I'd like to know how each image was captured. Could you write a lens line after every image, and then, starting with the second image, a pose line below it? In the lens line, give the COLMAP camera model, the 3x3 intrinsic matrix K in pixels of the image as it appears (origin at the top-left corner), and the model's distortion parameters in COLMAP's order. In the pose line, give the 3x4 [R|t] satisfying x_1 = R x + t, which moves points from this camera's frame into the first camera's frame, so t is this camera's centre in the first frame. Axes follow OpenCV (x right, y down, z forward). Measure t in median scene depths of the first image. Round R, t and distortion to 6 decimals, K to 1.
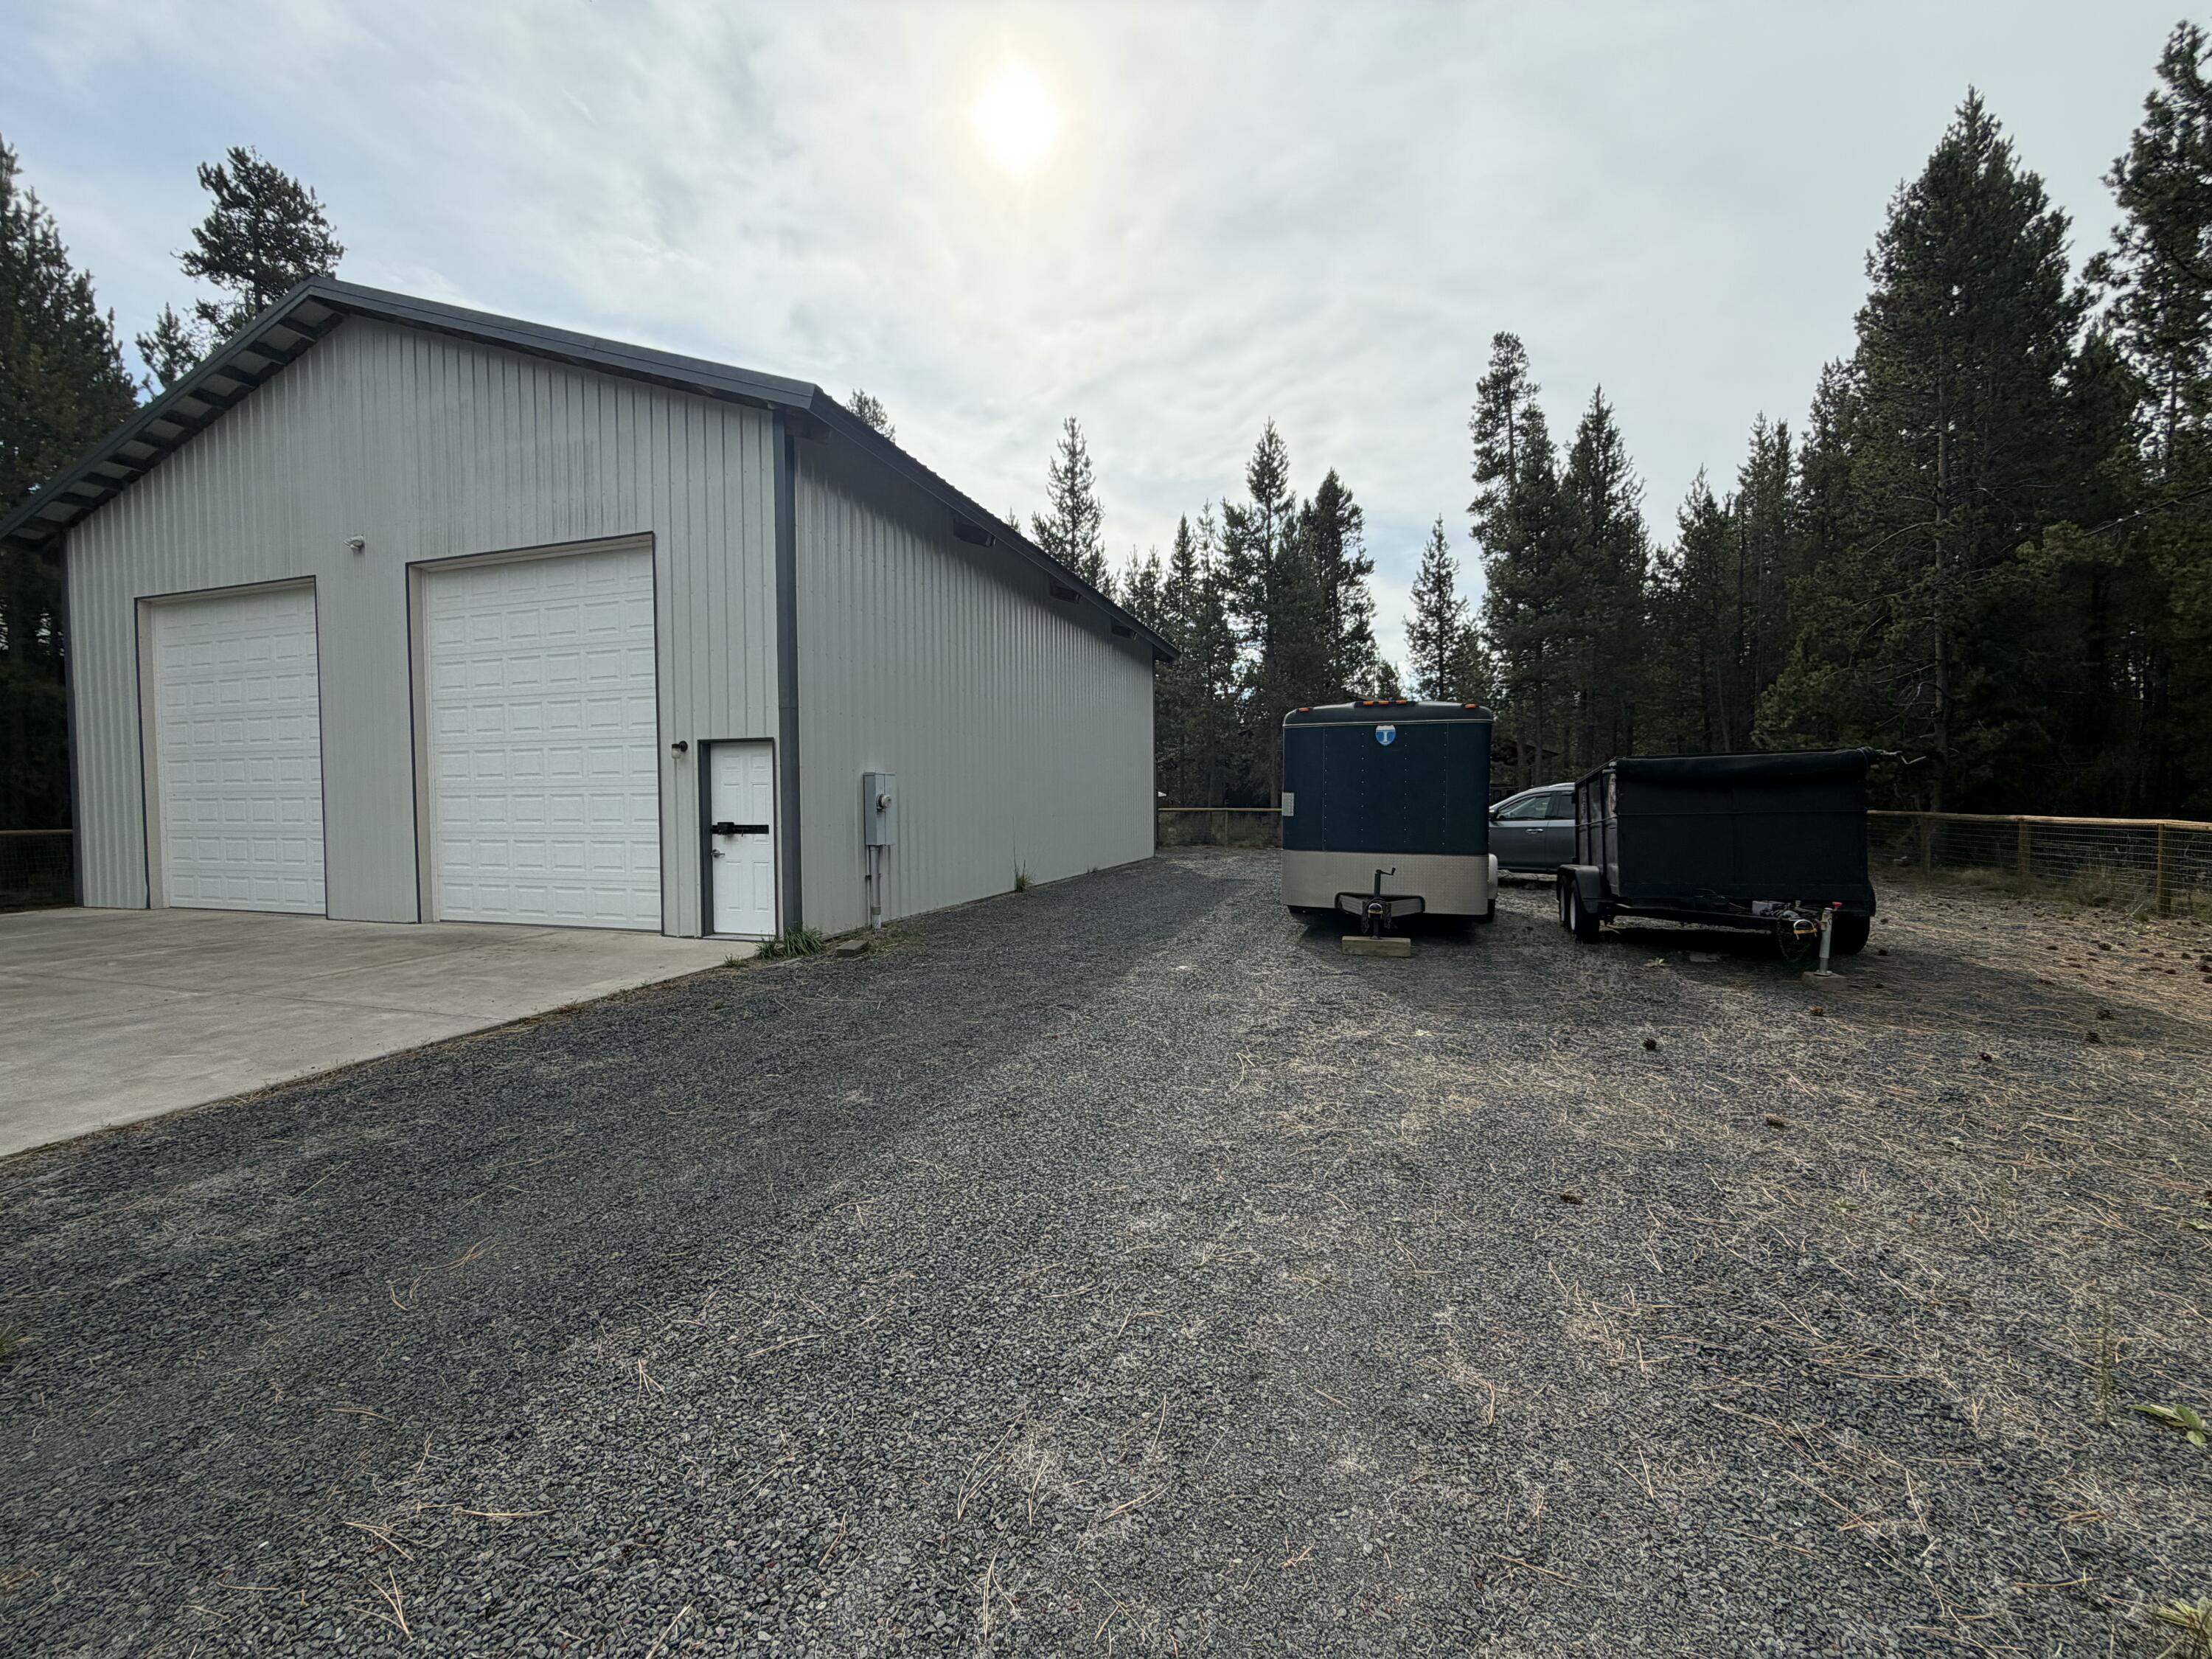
lens RADIAL K [[879.7, 0, 1113.0], [0, 879.7, 831.1], [0, 0, 1]] dist [0.006216, -0.000056]
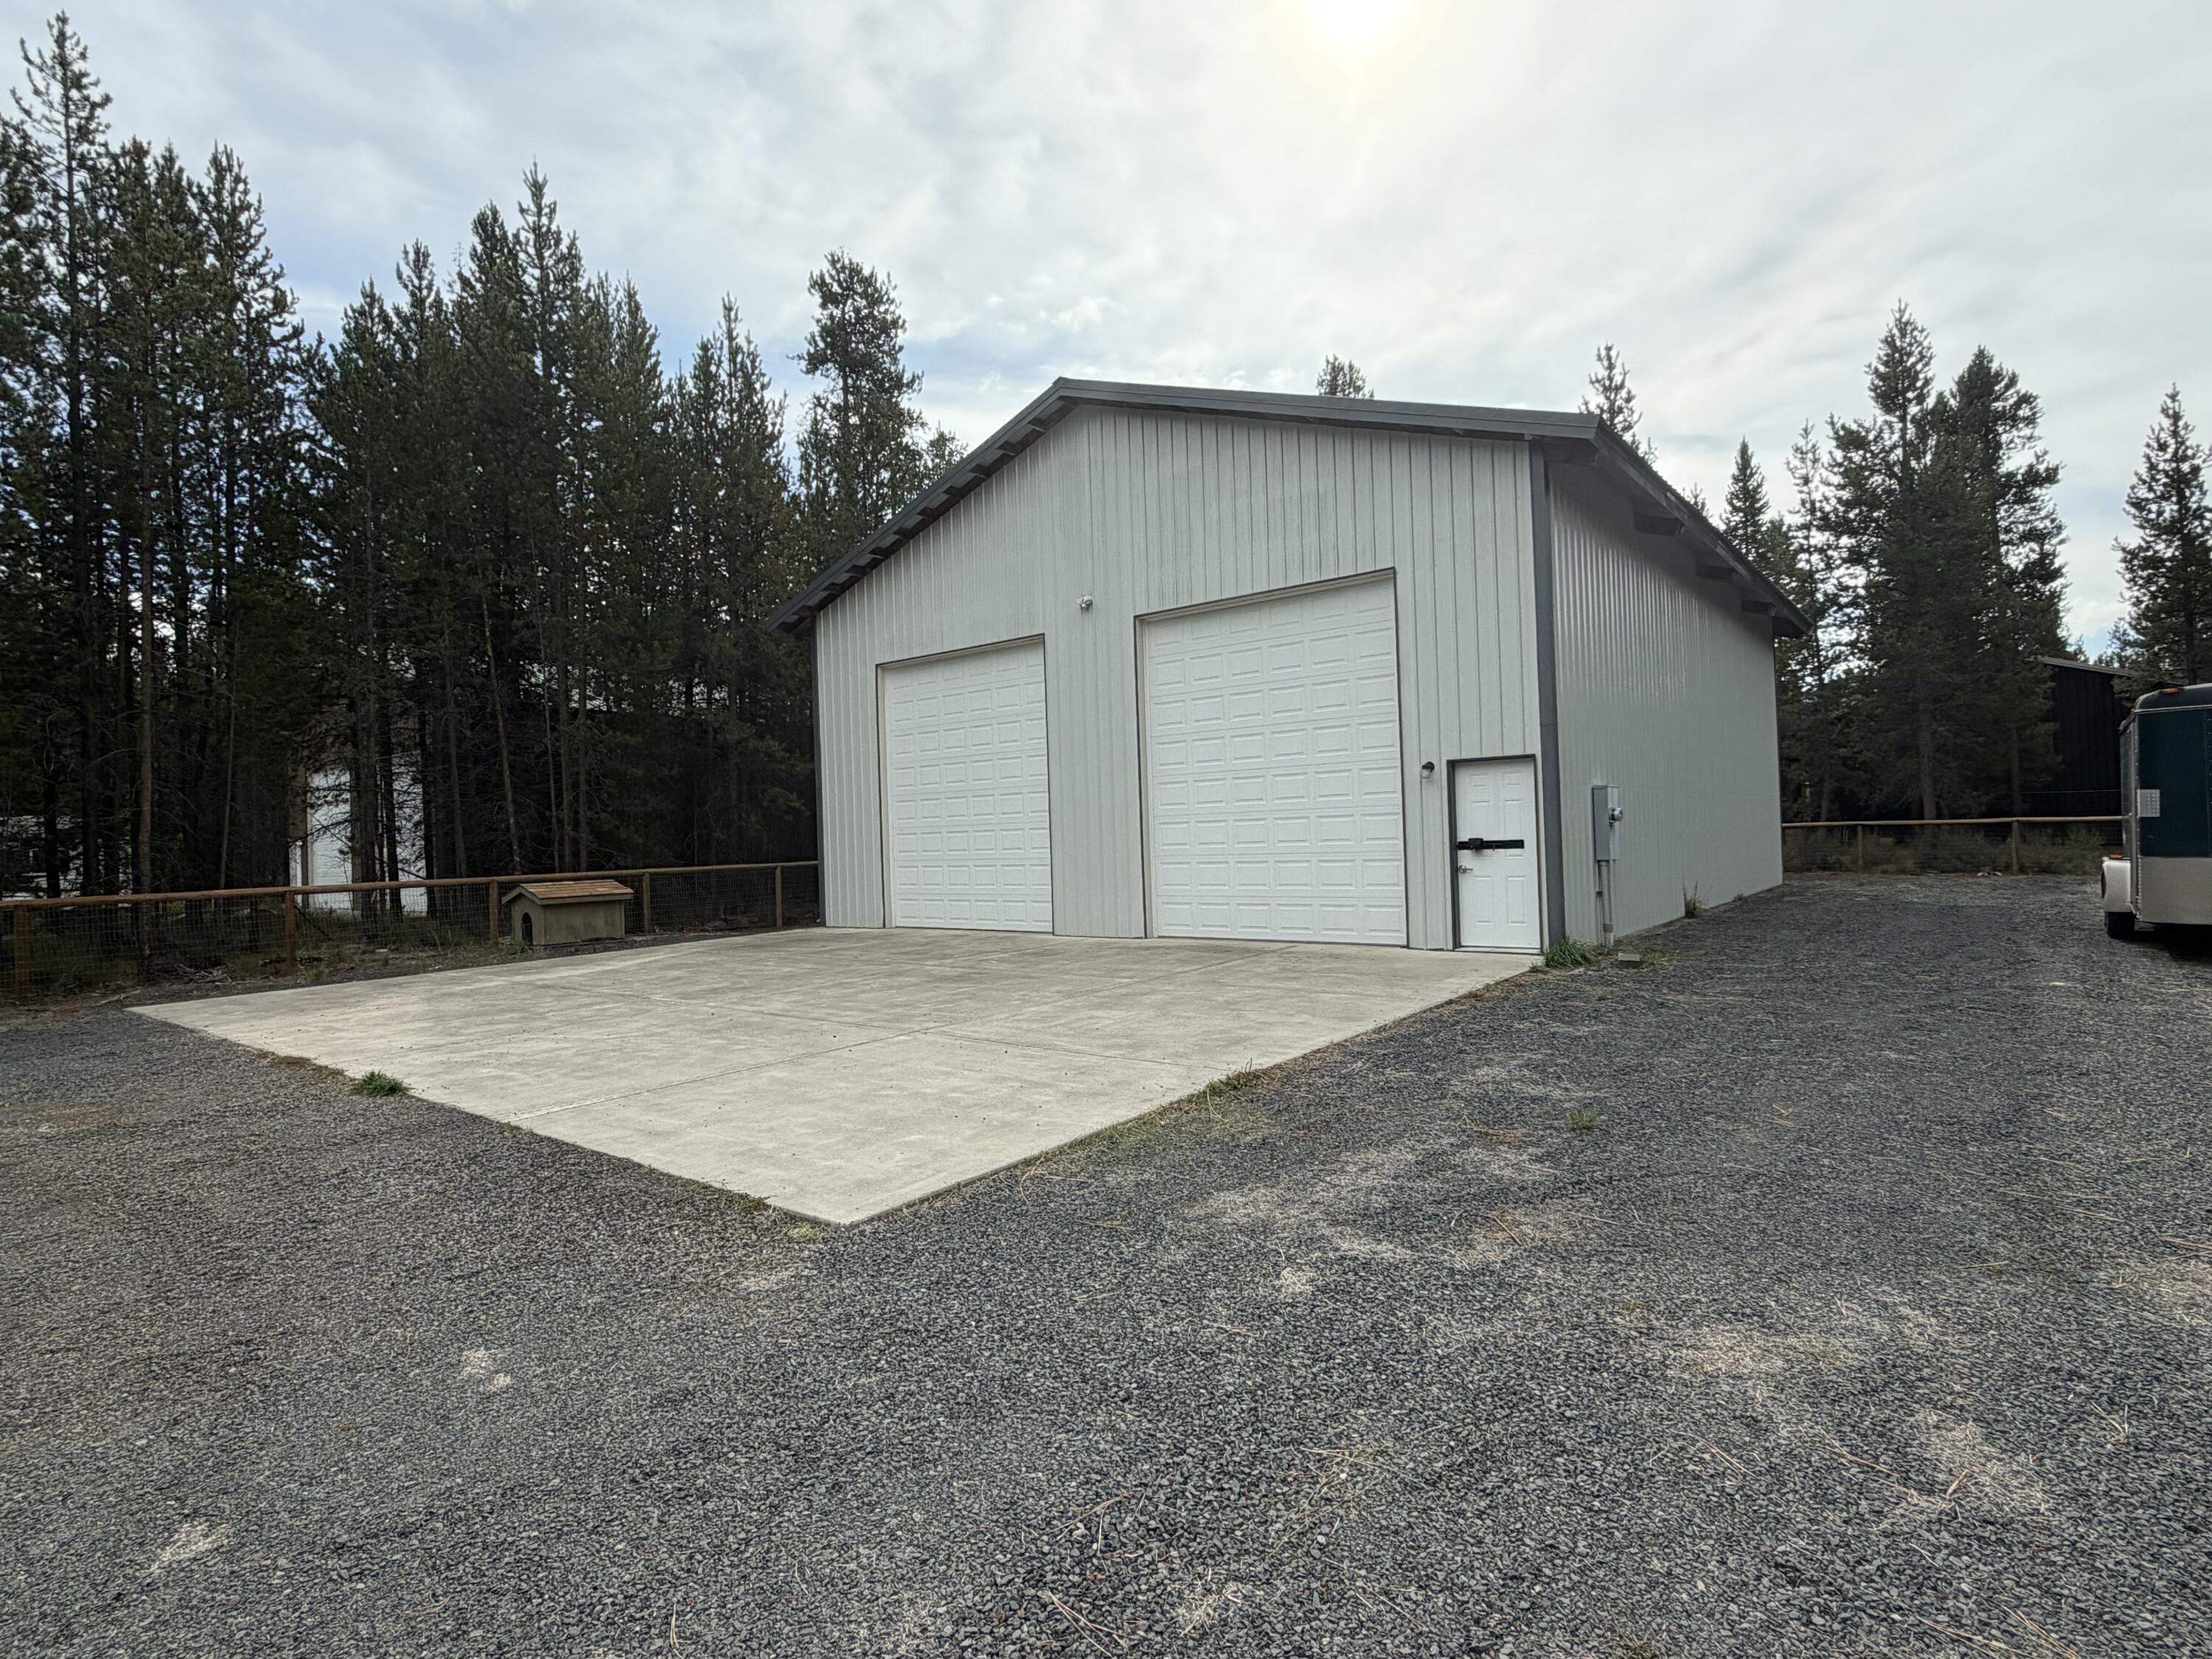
lens RADIAL K [[1136.5, 0, 1117.4], [0, 1136.5, 827.6], [0, 0, 1]] dist [0.002521, 0.000479]
pose [[0.935806, -0.025958, -0.351558, -0.265702], [0.013205, 0.999167, -0.038624, 0.017167], [0.352267, 0.031502, 0.935369, -0.289233]]
